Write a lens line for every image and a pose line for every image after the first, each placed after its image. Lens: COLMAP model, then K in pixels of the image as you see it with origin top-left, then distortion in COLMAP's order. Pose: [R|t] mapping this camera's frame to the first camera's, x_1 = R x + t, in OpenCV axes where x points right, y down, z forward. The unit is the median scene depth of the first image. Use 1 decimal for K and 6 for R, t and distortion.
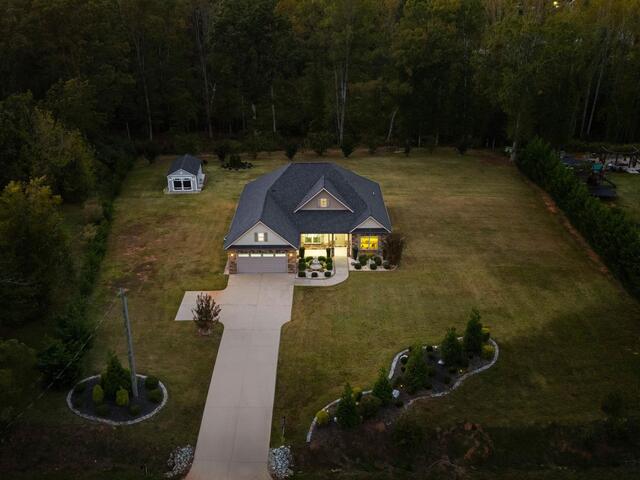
lens RADIAL K [[639.0, 0, 322.4], [0, 639.0, 237.7], [0, 0, 1]] dist [0.062016, 0.000000]
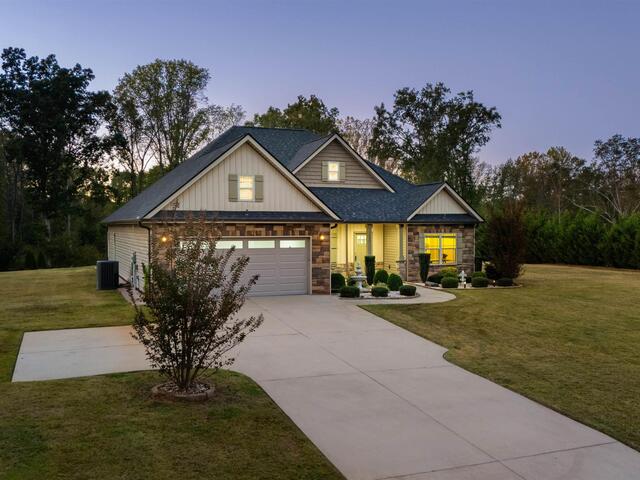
lens RADIAL K [[639.0, 0, 319.1], [0, 639.0, 237.2], [0, 0, 1]] dist [0.062016, 0.000000]
pose [[0.925005, -0.005965, 0.379908, -0.194294], [0.150532, 0.923812, -0.352012, 0.158515], [-0.348863, 0.382801, 0.855428, 0.671133]]
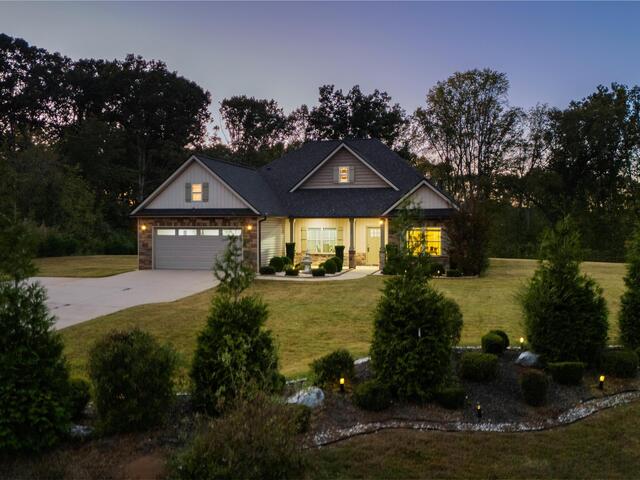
lens RADIAL K [[639.0, 0, 314.0], [0, 639.0, 241.3], [0, 0, 1]] dist [0.062016, 0.000000]
pose [[0.957086, 0.008370, -0.289682, 0.143521], [-0.118297, 0.923796, -0.364152, 0.210423], [0.264559, 0.382794, 0.885143, 0.571863]]
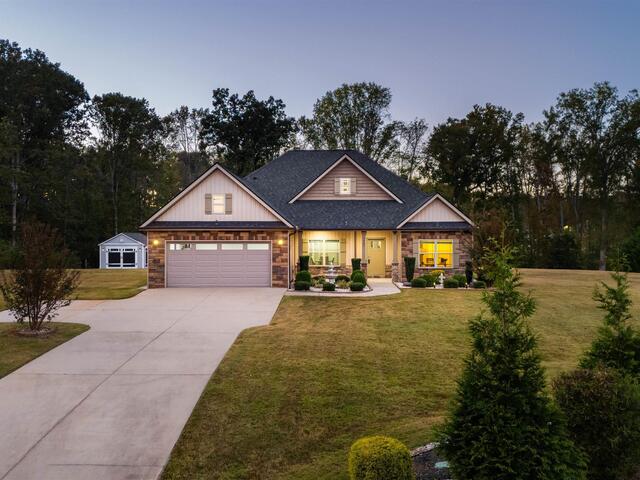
lens RADIAL K [[639.0, 0, 320.7], [0, 639.0, 242.4], [0, 0, 1]] dist [0.062016, 0.000000]
pose [[0.999863, 0.000877, -0.016536, -0.010673], [-0.007188, 0.922595, -0.385704, 0.208558], [0.014918, 0.385770, 0.922474, 0.558002]]
